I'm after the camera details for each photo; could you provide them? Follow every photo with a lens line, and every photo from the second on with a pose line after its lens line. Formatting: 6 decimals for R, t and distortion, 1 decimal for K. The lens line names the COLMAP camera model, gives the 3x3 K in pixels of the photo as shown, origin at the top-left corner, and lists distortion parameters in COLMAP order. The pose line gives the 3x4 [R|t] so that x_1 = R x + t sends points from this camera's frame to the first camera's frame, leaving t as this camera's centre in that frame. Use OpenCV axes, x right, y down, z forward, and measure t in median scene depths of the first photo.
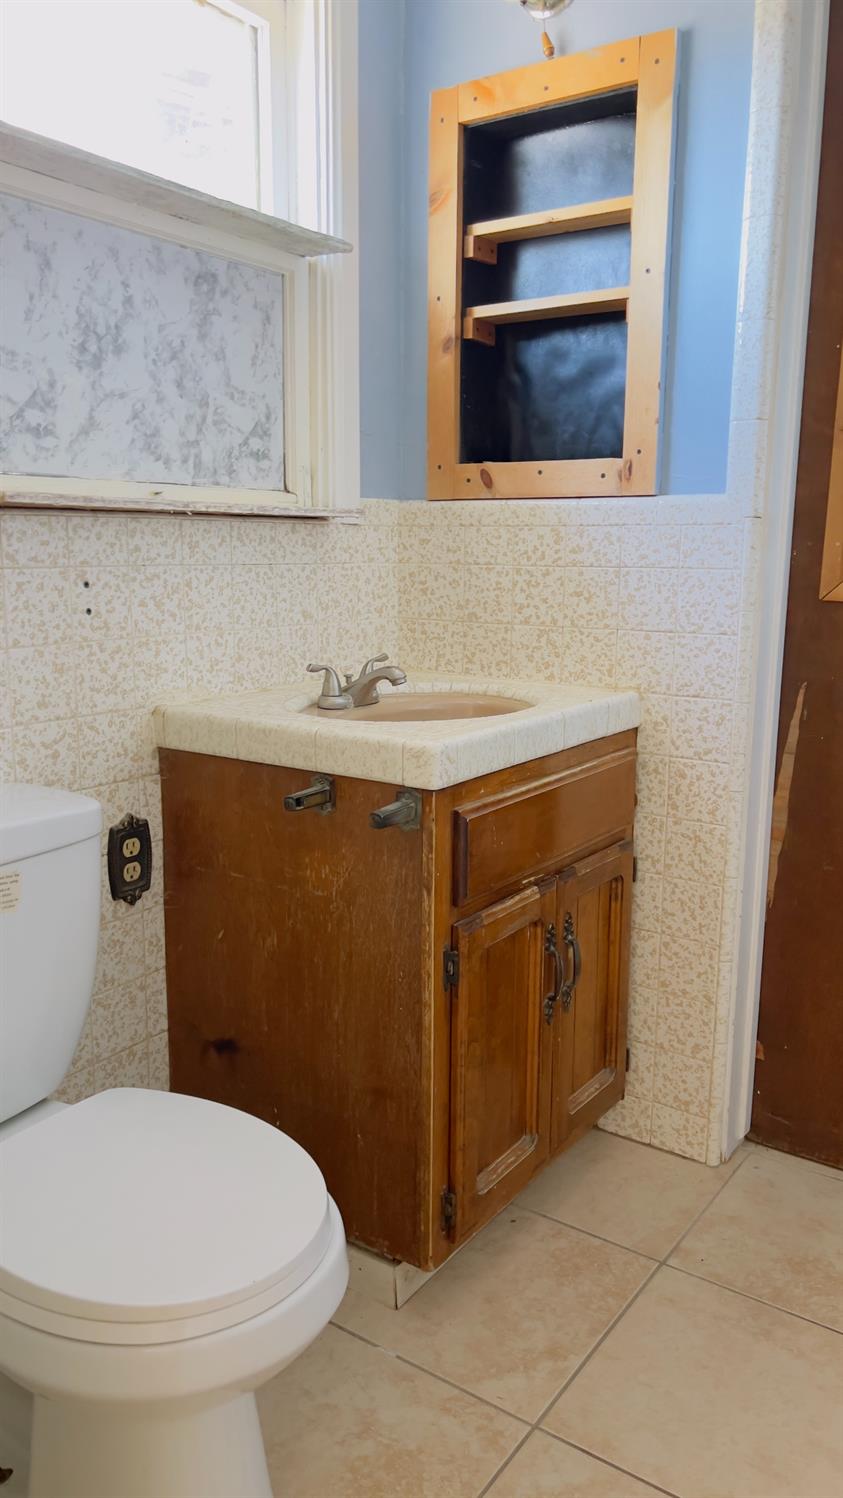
lens RADIAL K [[1141.8, 0, 421.5], [0, 1141.8, 749.0], [0, 0, 1]] dist [0.053575, -0.003489]
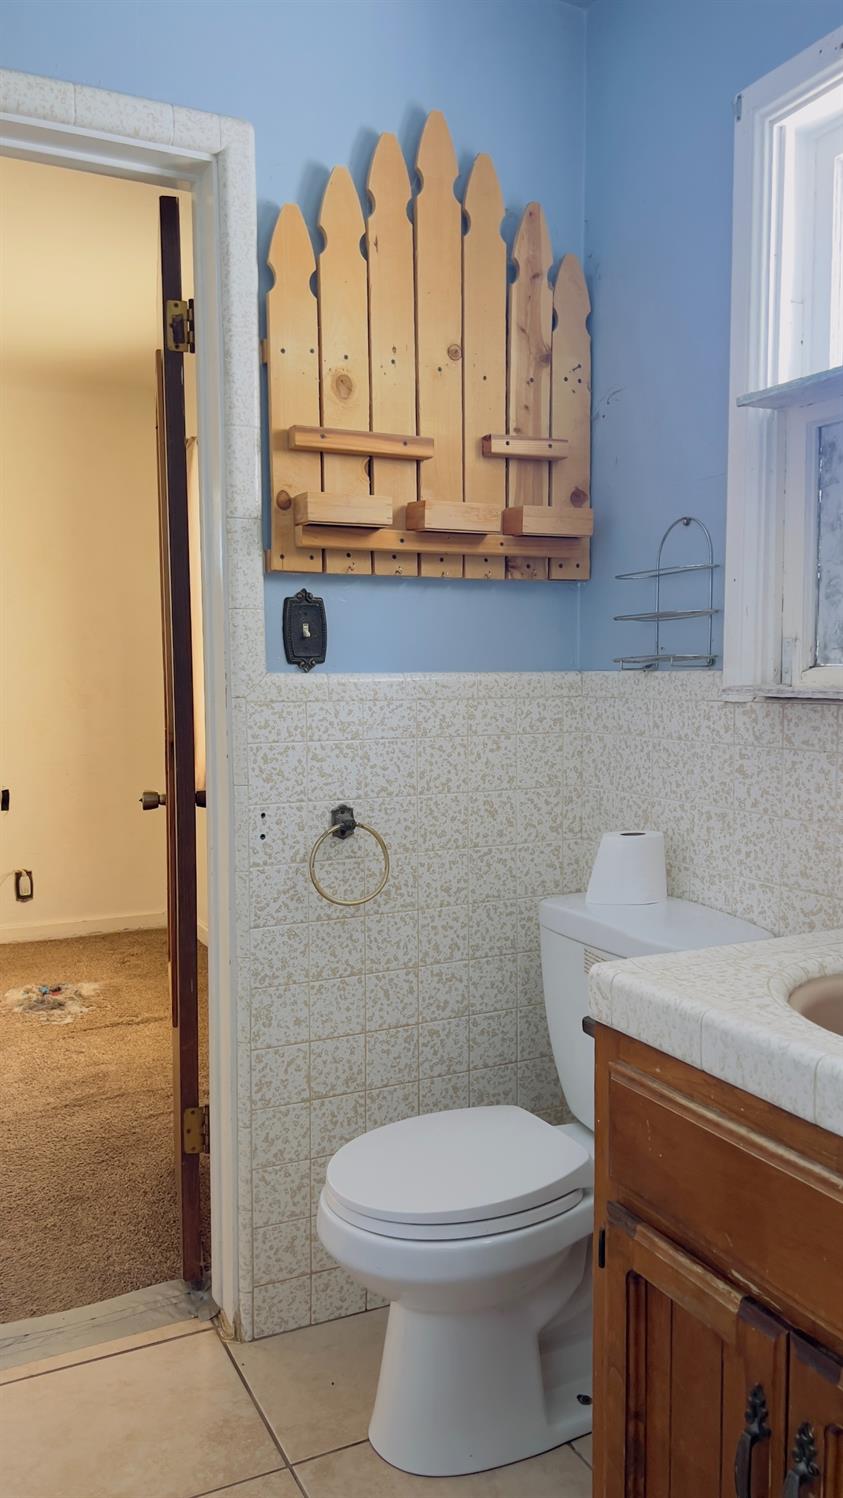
lens RADIAL K [[1141.8, 0, 421.5], [0, 1141.8, 749.0], [0, 0, 1]] dist [0.053575, -0.003489]
pose [[-0.482913, 0.061866, -0.873480, 0.786932], [-0.156887, 0.975248, 0.155811, -0.267720], [0.861500, 0.212281, -0.461254, 1.170280]]
